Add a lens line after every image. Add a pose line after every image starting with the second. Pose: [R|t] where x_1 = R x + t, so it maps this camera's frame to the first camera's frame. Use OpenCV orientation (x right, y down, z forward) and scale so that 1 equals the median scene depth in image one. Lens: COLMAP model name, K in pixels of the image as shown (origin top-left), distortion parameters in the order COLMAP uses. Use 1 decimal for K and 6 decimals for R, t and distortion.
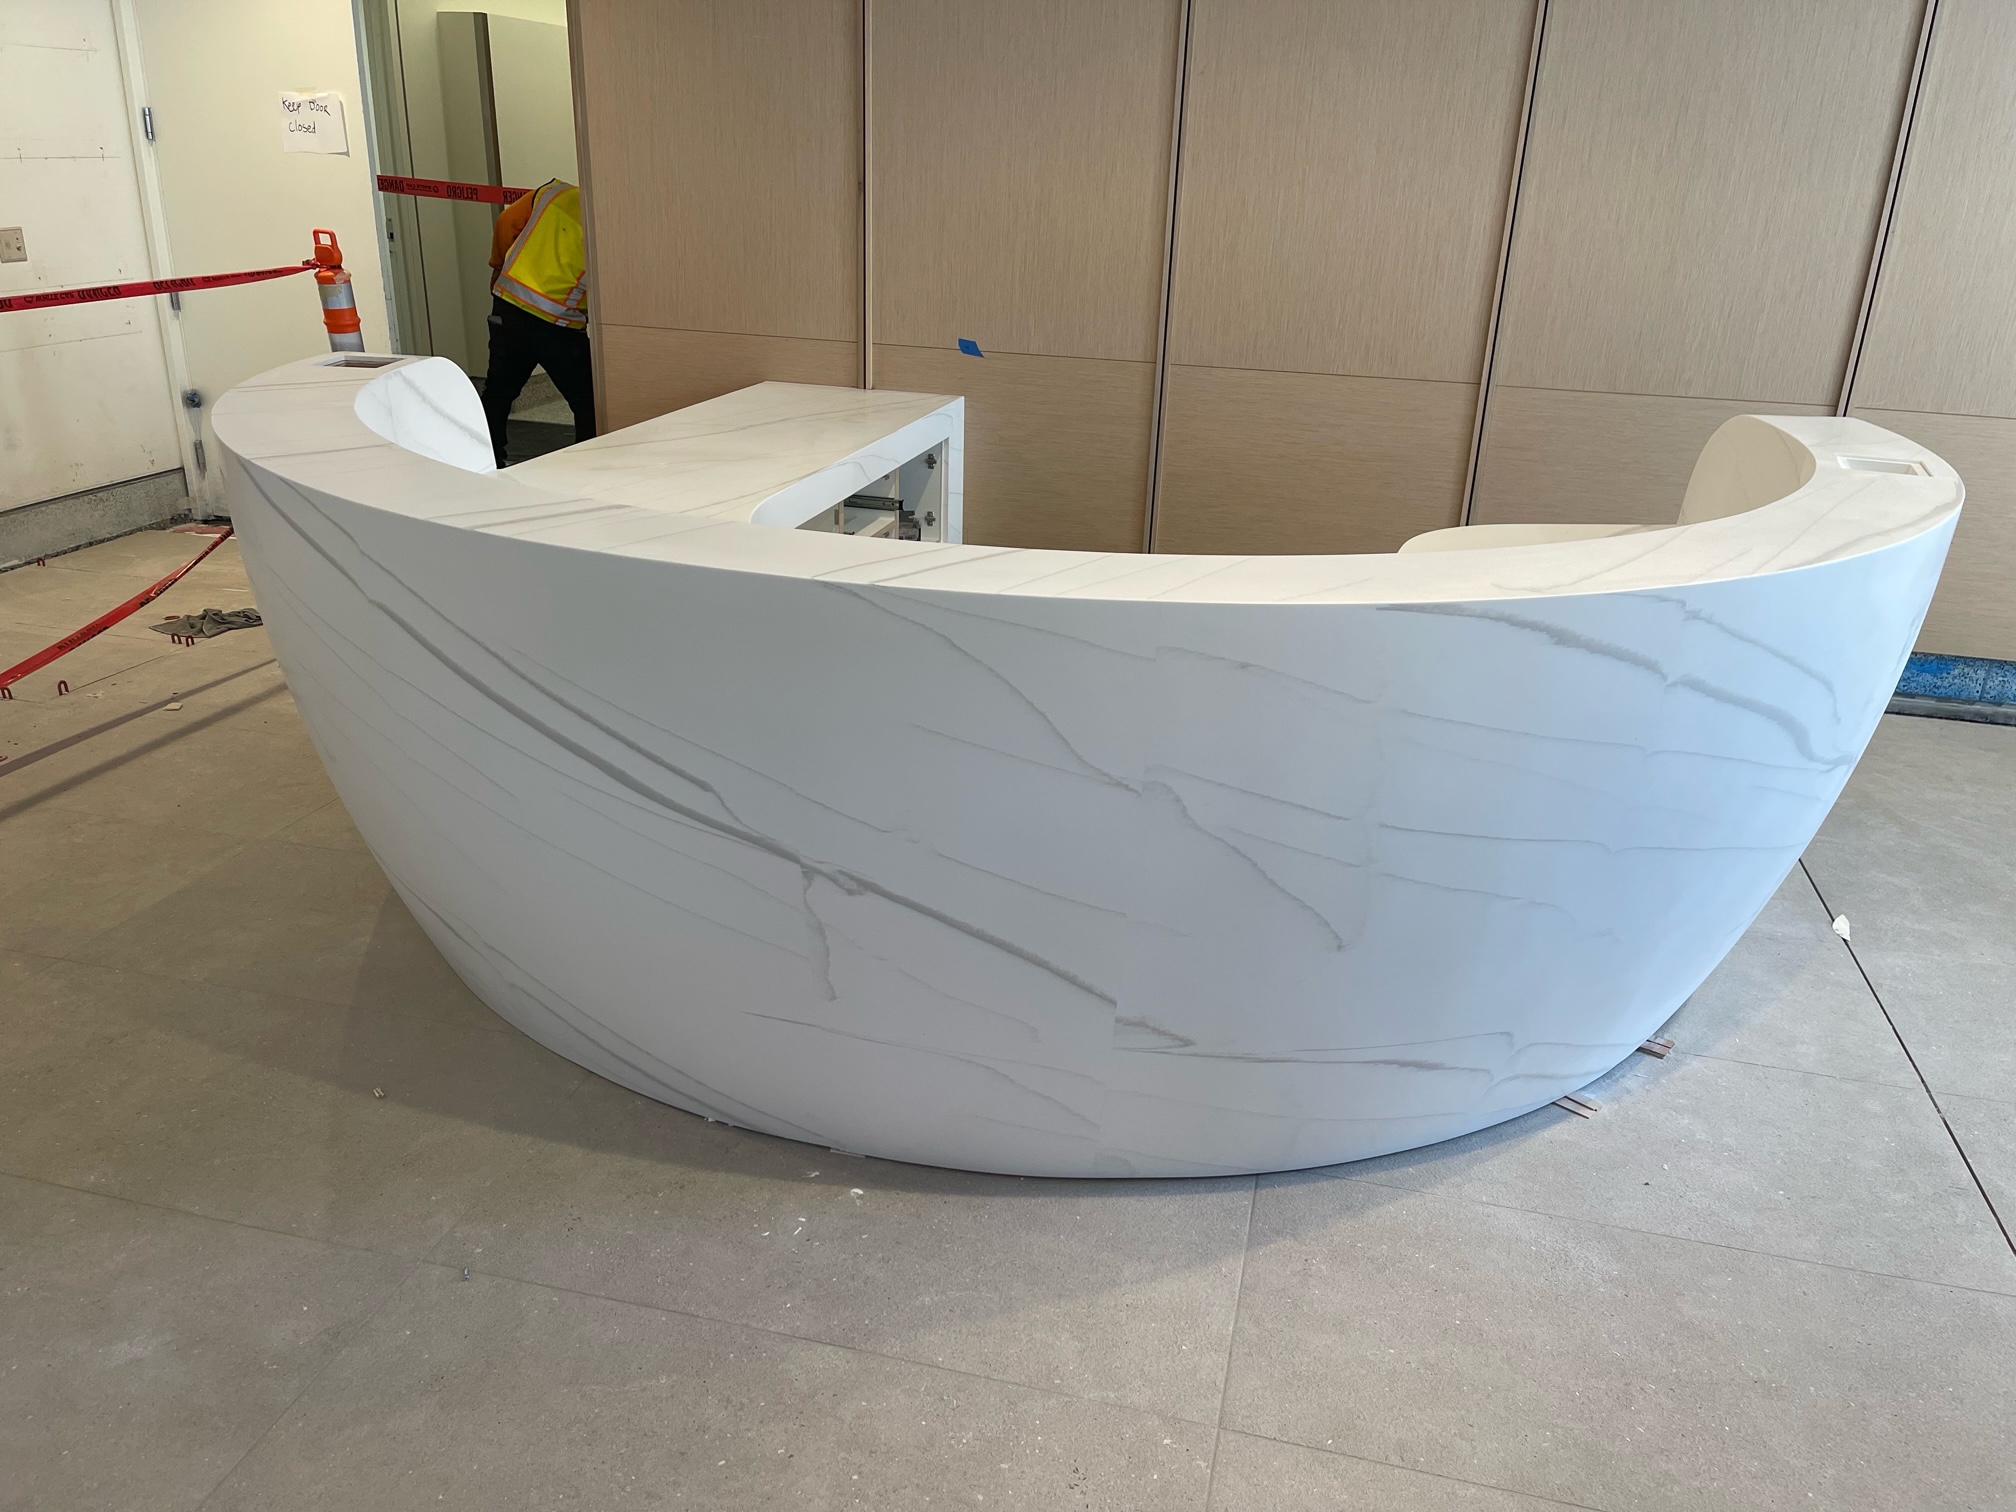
lens RADIAL K [[1536.9, 0, 1007.7], [0, 1536.9, 753.2], [0, 0, 1]] dist [0.038474, -0.034497]
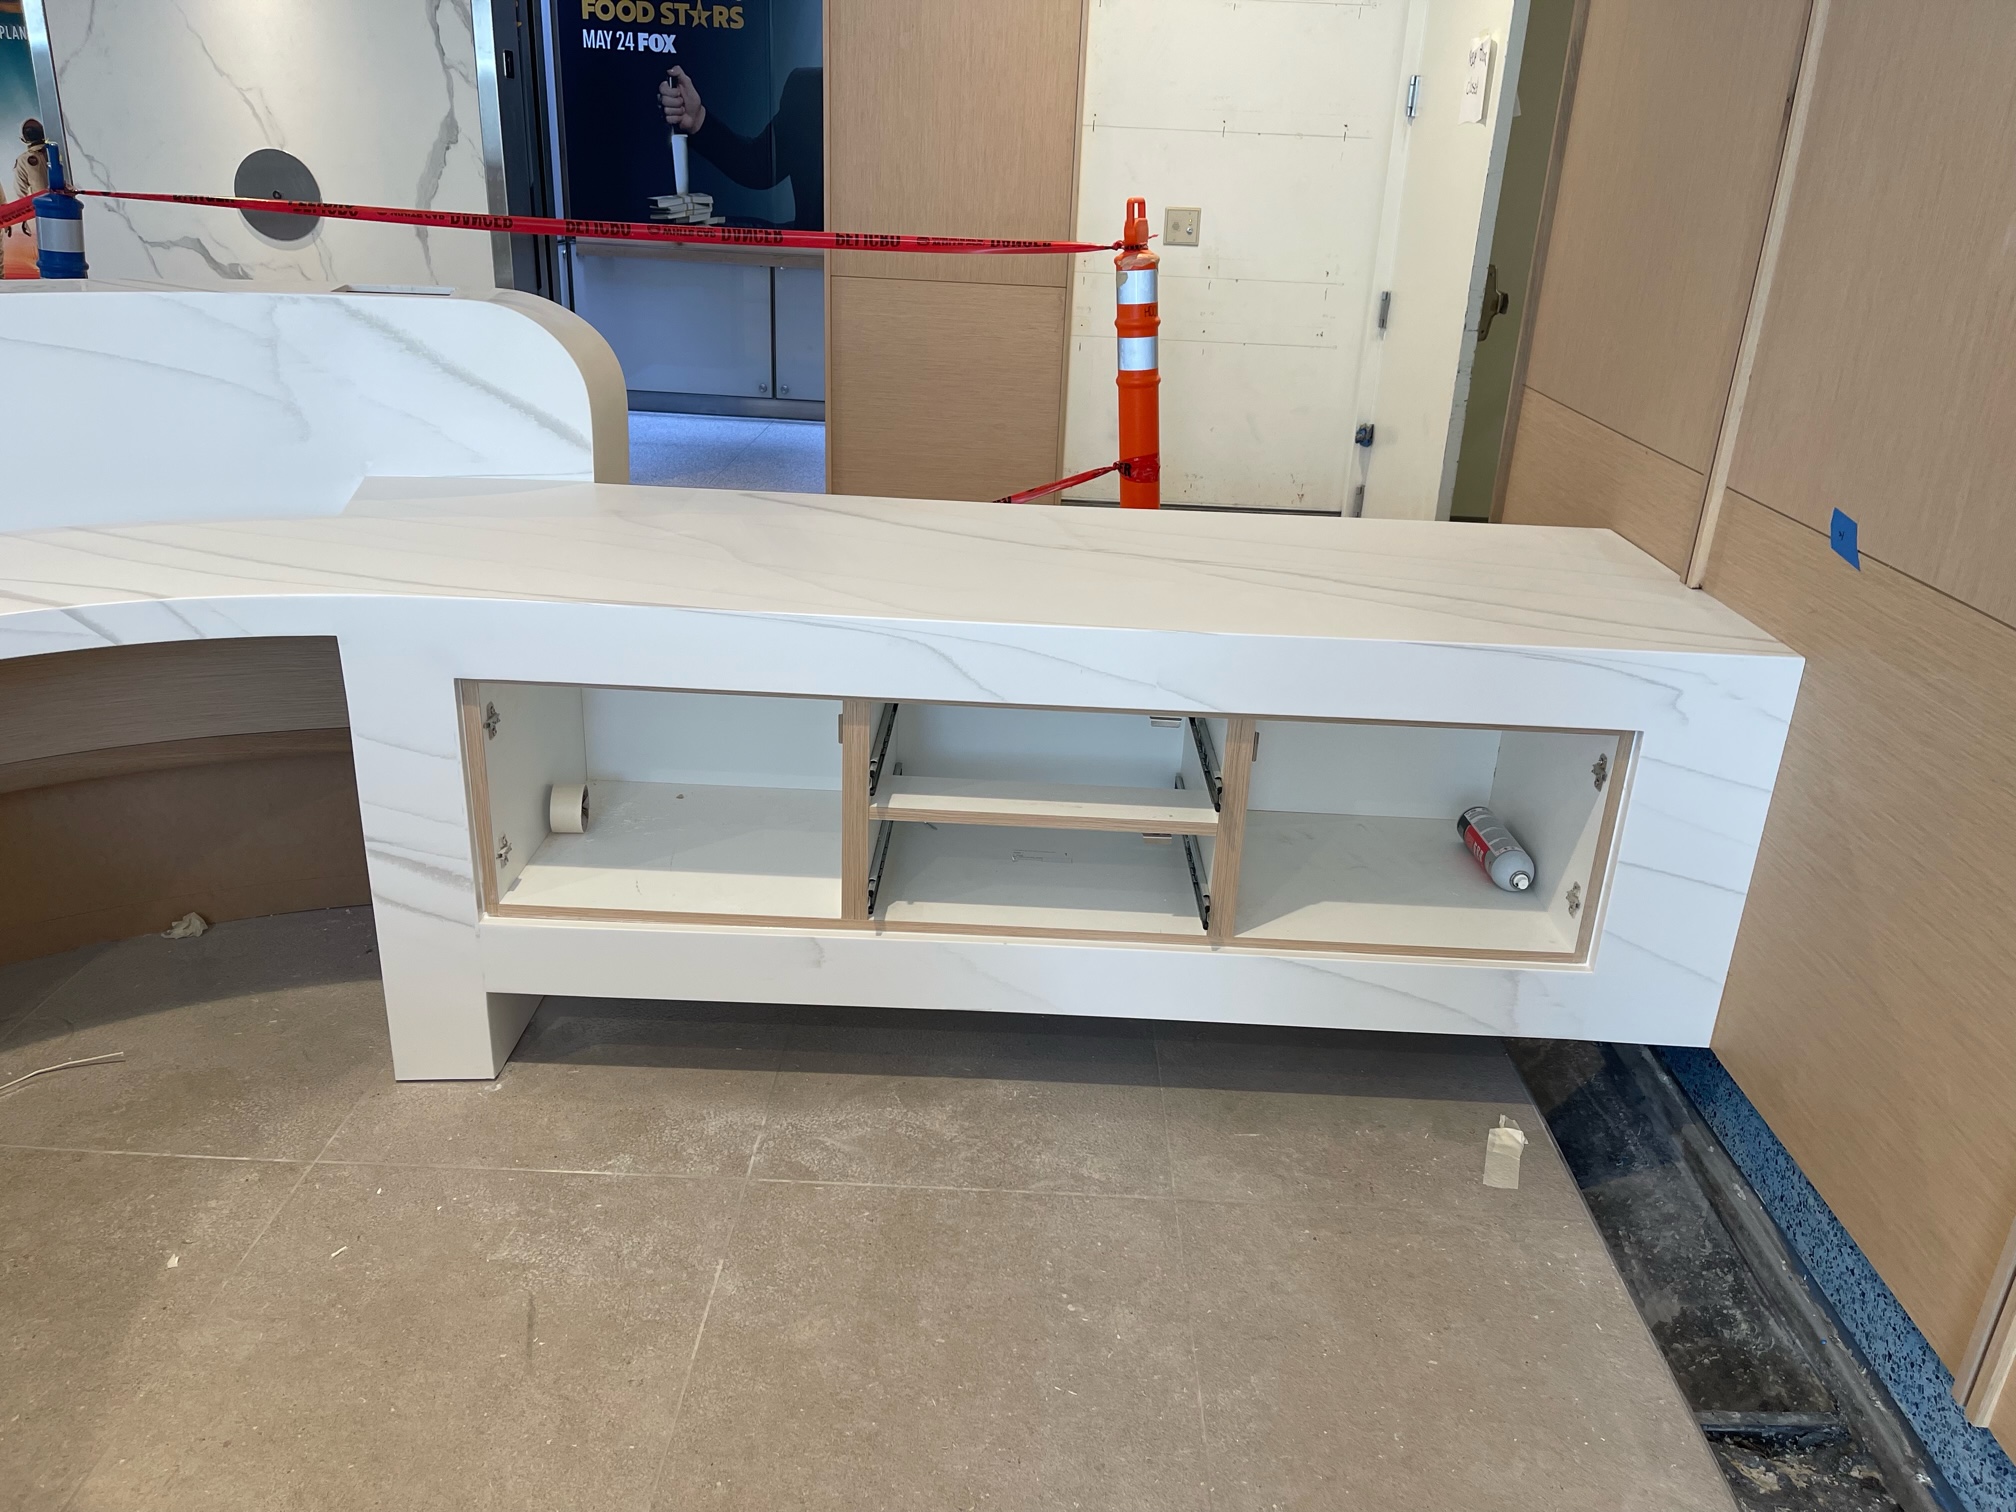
lens RADIAL K [[1536.9, 0, 1007.5], [0, 1536.9, 763.8], [0, 0, 1]] dist [0.038474, -0.034497]
pose [[0.230527, 0.336880, -0.912890, 0.288746], [-0.382263, 0.894089, 0.233411, -0.225892], [0.894837, 0.295156, 0.334888, 0.716531]]
